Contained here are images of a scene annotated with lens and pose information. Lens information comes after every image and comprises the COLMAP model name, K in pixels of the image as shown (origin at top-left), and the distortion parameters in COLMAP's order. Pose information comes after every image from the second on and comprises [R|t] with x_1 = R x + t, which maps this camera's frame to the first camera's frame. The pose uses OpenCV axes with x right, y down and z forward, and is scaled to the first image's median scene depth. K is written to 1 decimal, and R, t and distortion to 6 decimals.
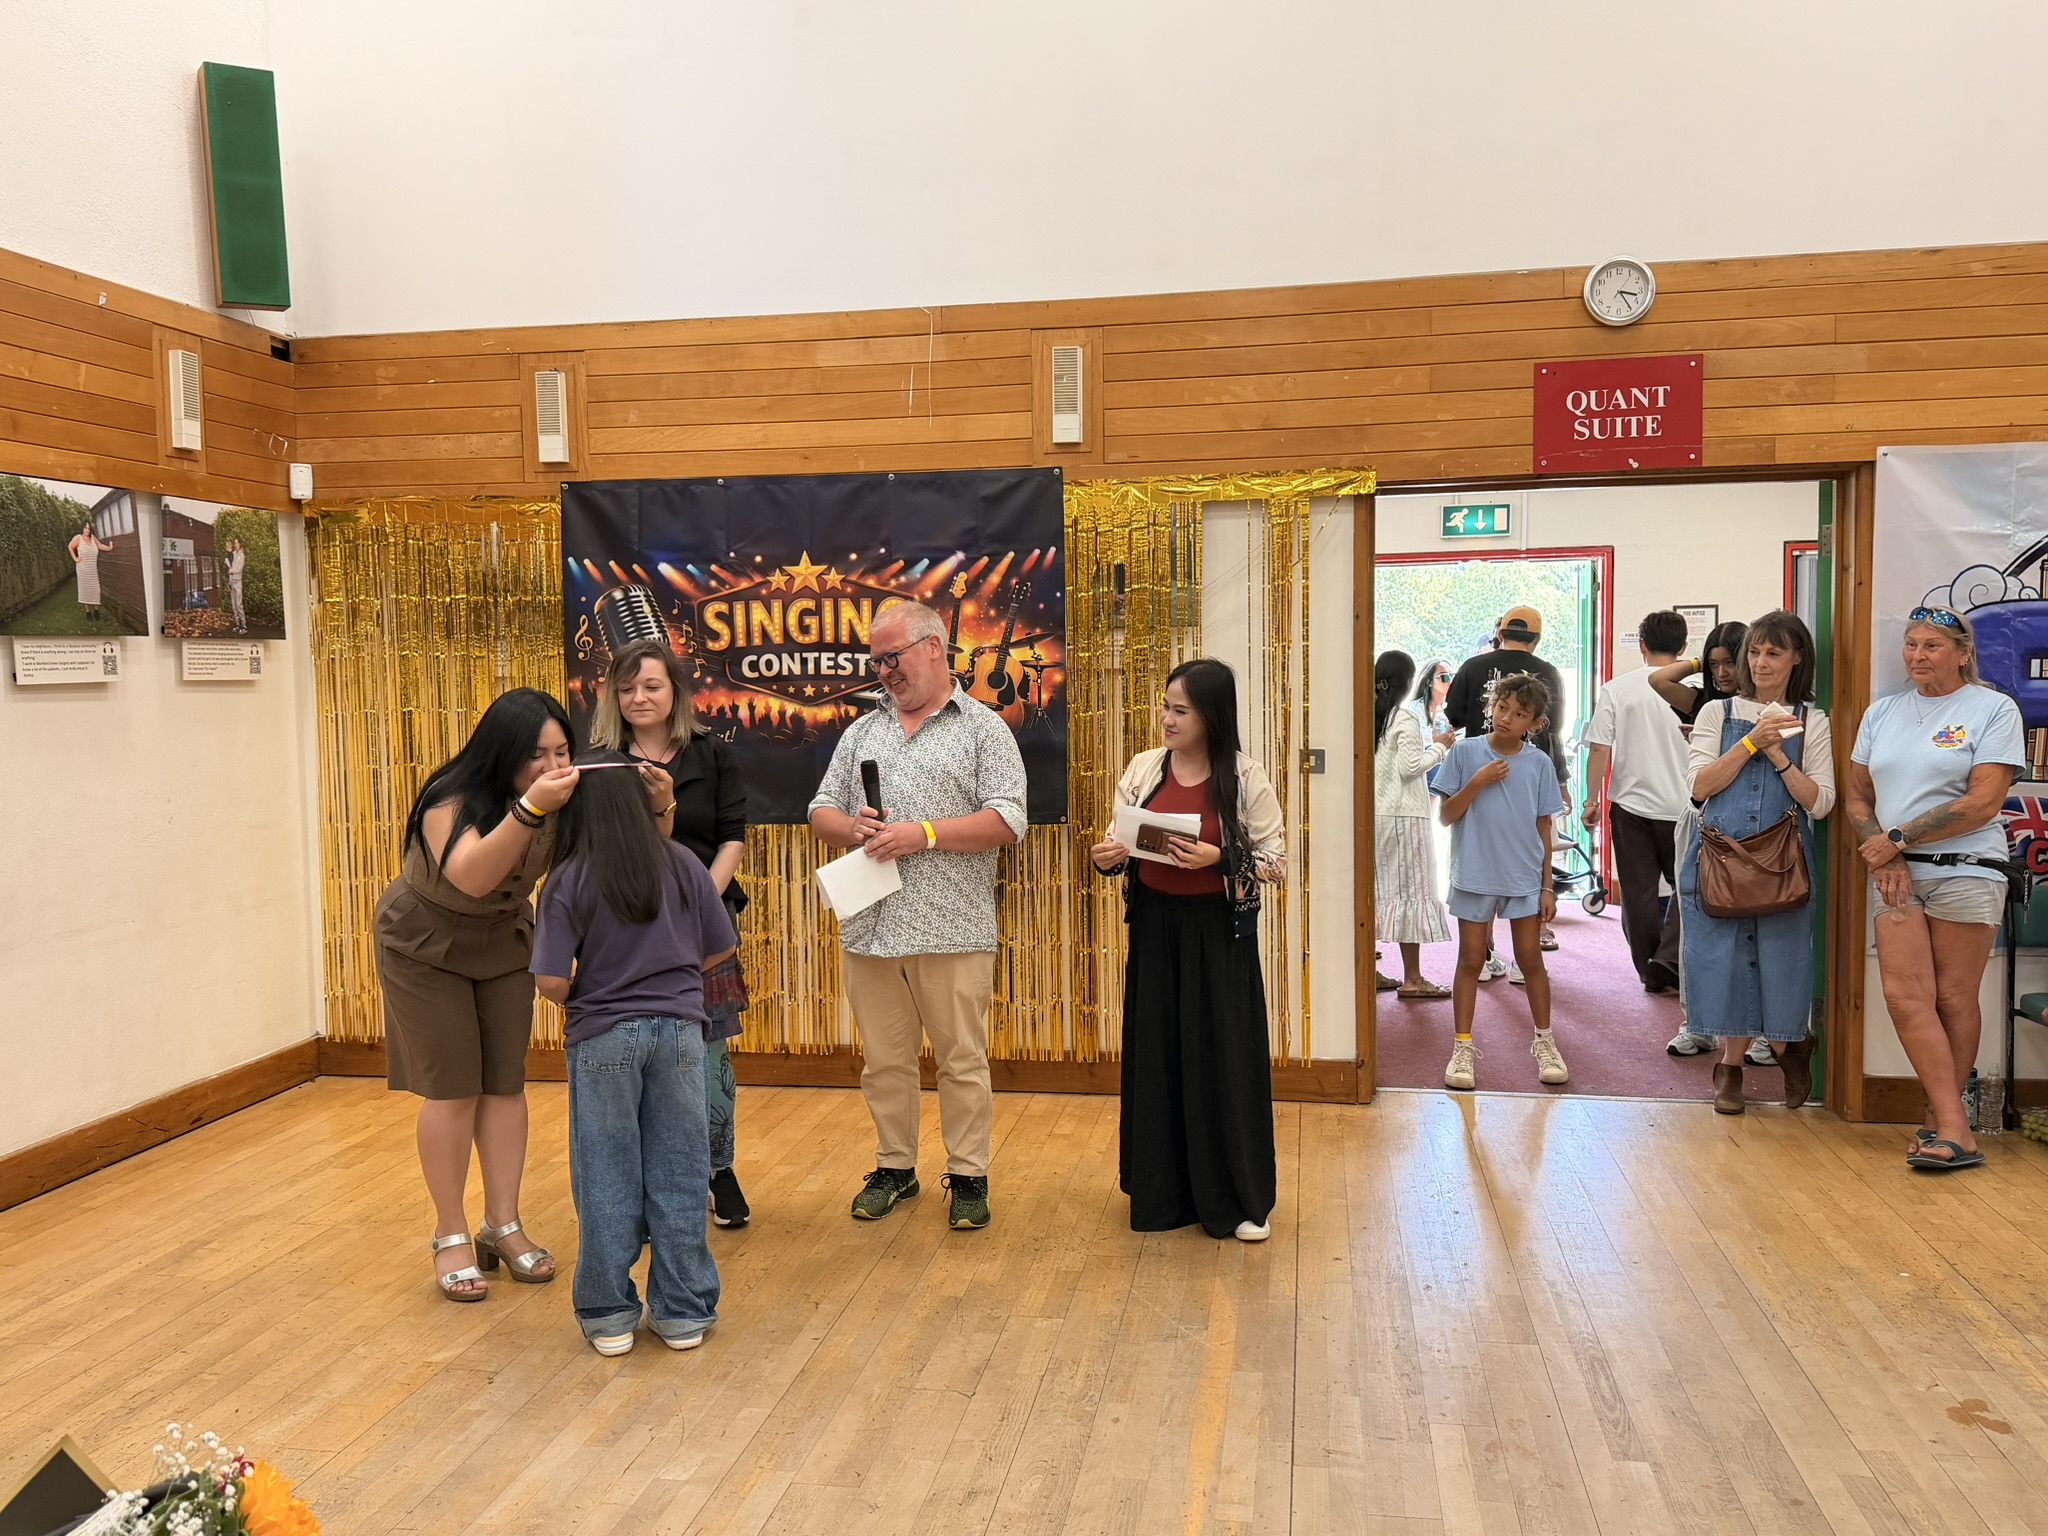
lens RADIAL K [[1711.7, 0, 1015.3], [0, 1711.7, 773.5], [0, 0, 1]] dist [0.165400, -0.341537]
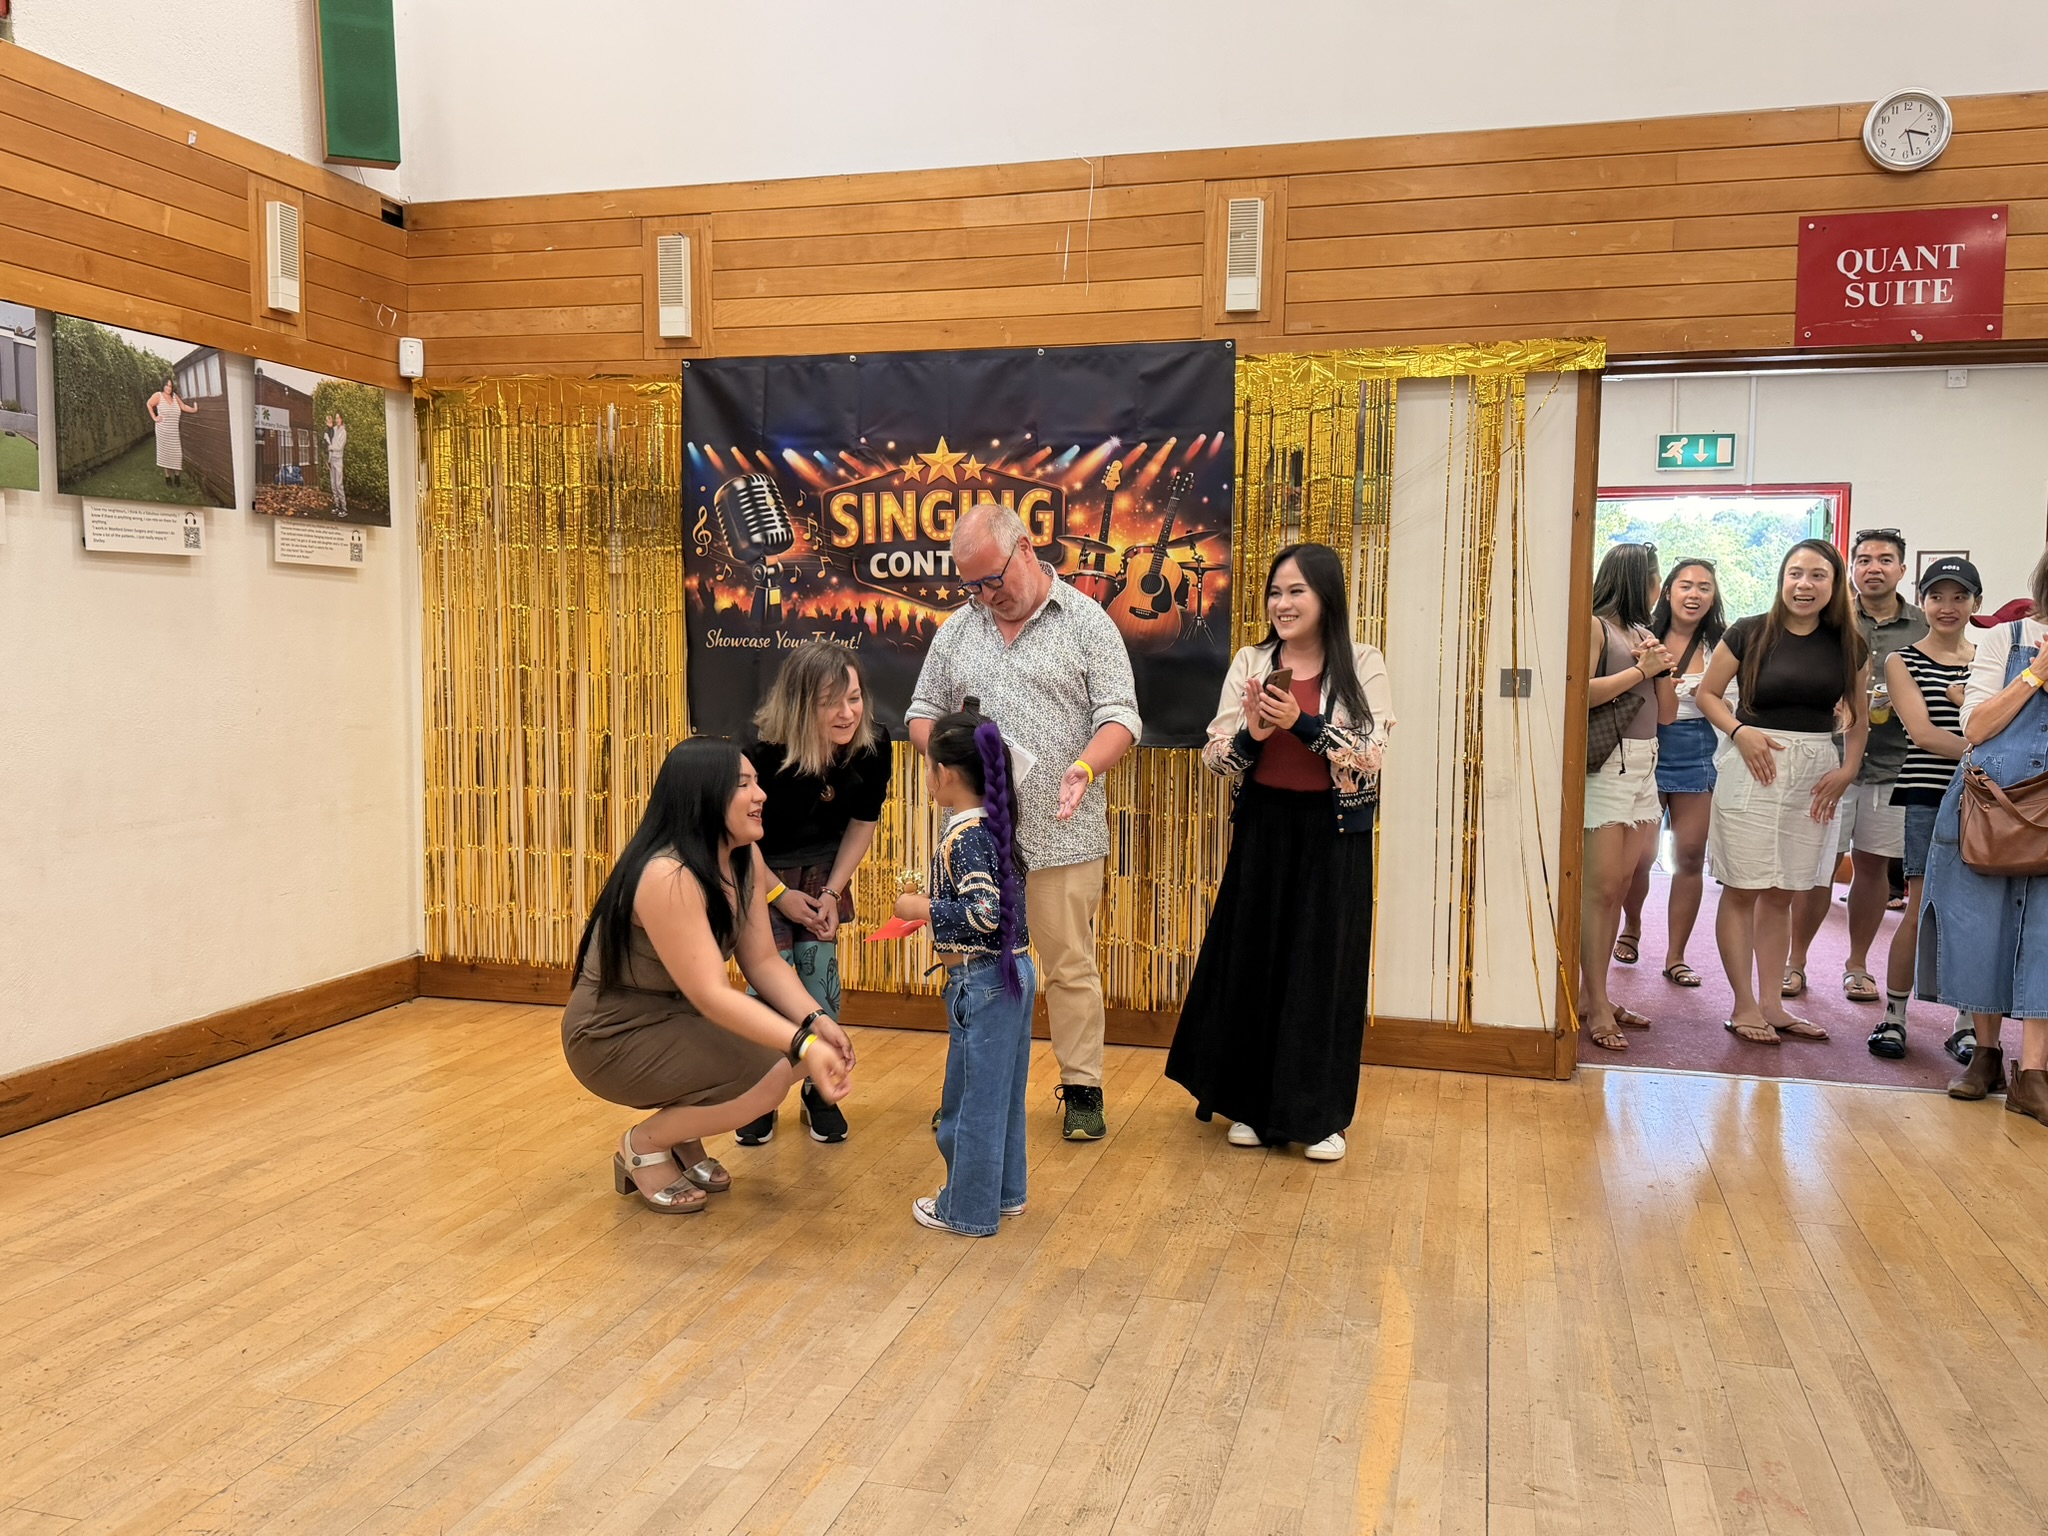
lens RADIAL K [[1711.7, 0, 1015.3], [0, 1711.7, 773.5], [0, 0, 1]] dist [0.165400, -0.341537]
pose [[0.995230, 0.031594, -0.092303, 0.004168], [-0.030526, 0.999450, 0.012965, 0.034289], [0.092661, -0.010085, 0.995647, 0.108363]]
